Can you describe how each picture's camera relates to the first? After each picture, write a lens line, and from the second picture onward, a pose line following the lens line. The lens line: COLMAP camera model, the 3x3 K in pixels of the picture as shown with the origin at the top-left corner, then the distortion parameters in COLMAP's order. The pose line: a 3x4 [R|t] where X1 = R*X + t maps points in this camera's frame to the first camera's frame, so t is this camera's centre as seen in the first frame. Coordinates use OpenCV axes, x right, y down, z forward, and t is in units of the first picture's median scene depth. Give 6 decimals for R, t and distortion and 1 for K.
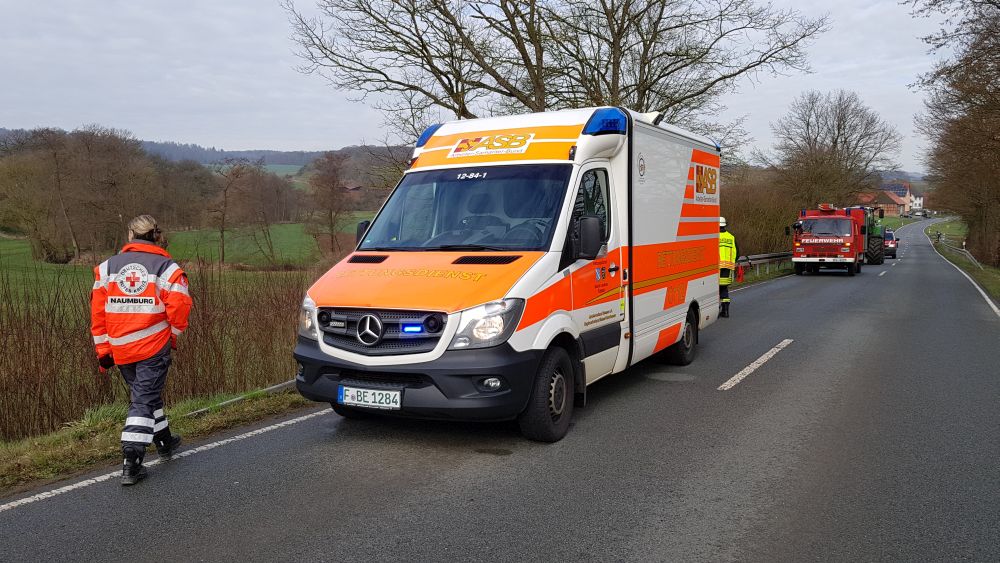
lens RADIAL K [[783.3, 0, 500.0], [0, 783.3, 281.5], [0, 0, 1]] dist [0.068378, -0.005469]
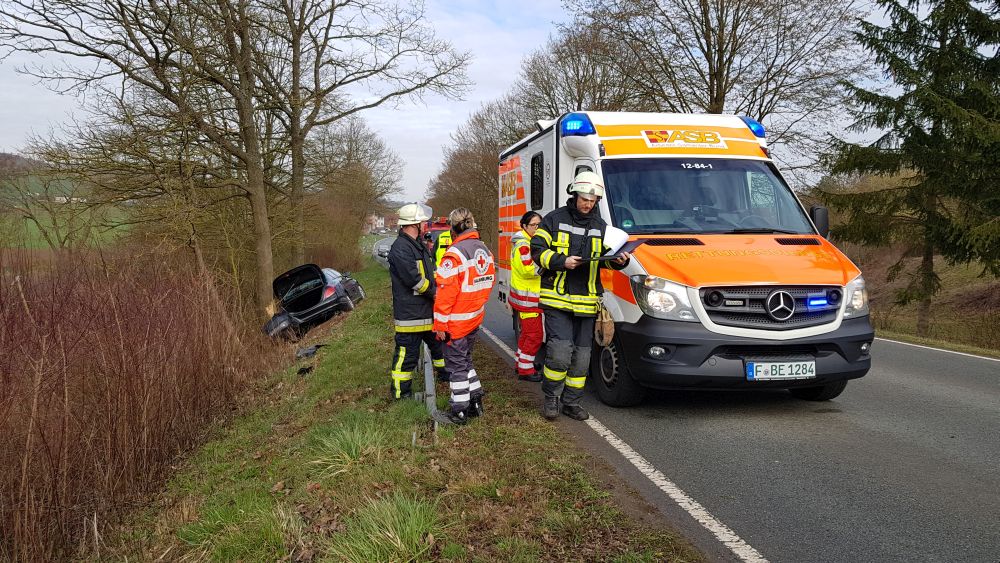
lens RADIAL K [[783.3, 0, 500.0], [0, 783.3, 281.5], [0, 0, 1]] dist [0.068378, -0.005469]
pose [[0.796842, -0.019829, 0.603862, -1.094318], [0.031151, 0.999480, -0.008287, 0.026692], [-0.603384, 0.025414, 0.797046, 0.386113]]
